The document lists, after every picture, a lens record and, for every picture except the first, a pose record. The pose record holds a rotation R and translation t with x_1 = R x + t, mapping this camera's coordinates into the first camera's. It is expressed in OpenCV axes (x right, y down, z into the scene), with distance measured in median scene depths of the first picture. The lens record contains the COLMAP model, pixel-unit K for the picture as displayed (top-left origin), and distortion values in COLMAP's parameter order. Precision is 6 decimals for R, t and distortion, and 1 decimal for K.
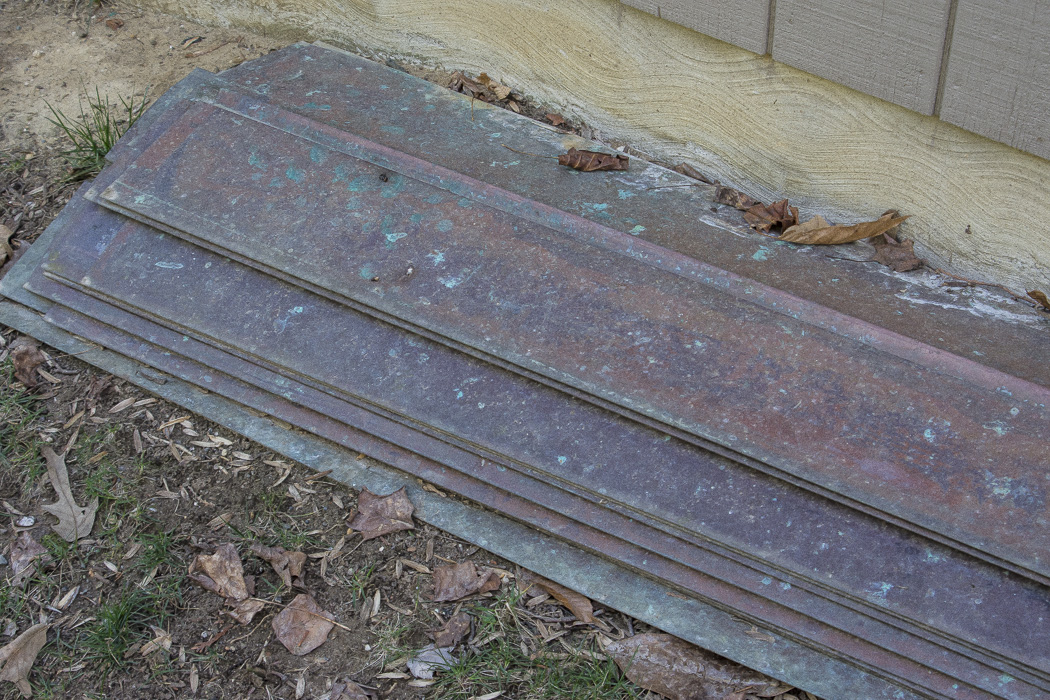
lens RADIAL K [[1719.9, 0, 520.9], [0, 1719.9, 347.4], [0, 0, 1]] dist [-0.036280, 0.000000]
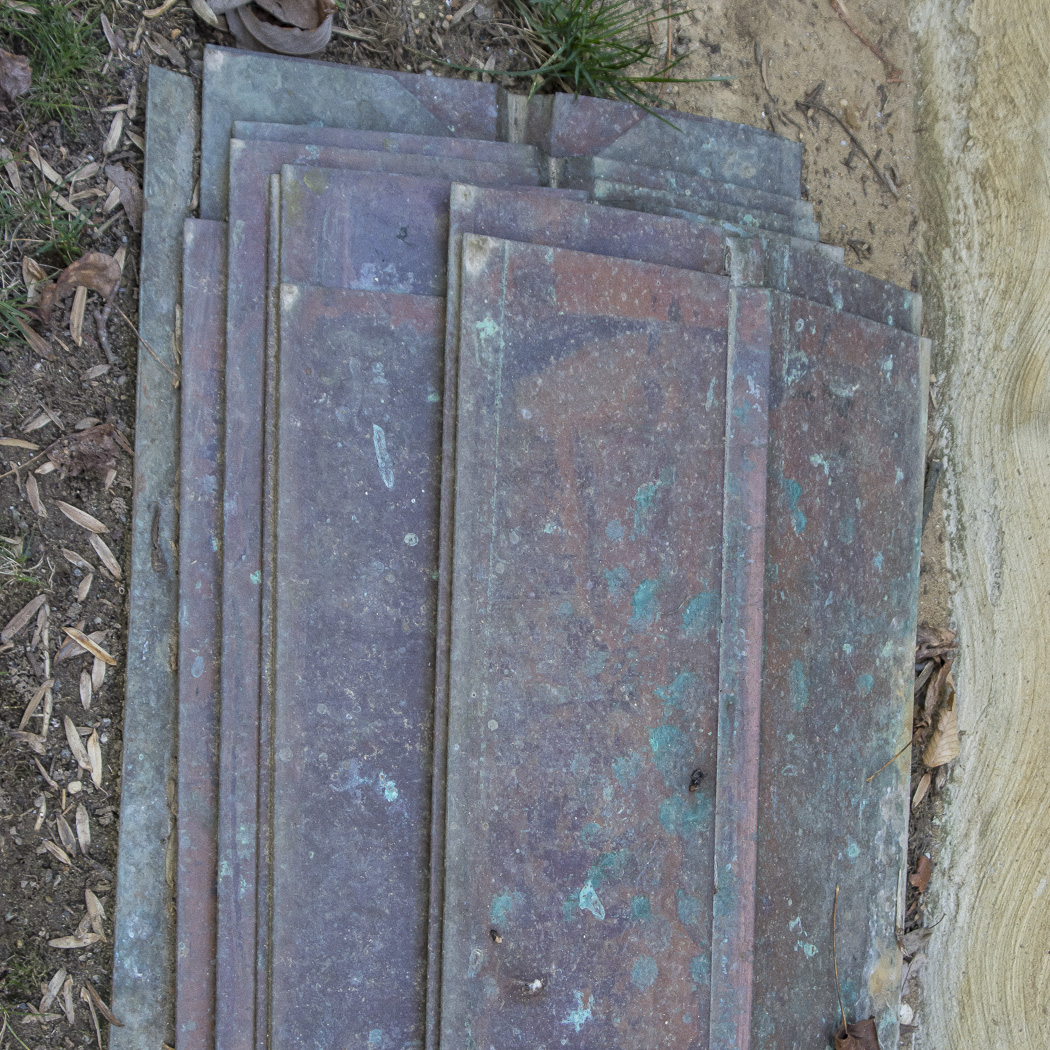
lens RADIAL K [[2755.6, 0, 526.1], [0, 2755.6, 528.1], [0, 0, 1]] dist [-0.051340, 0.000000]
pose [[0.364230, 0.872404, 0.325956, -0.447337], [-0.930309, 0.324614, 0.170733, -0.223663], [0.043139, -0.365426, 0.929840, 0.264681]]
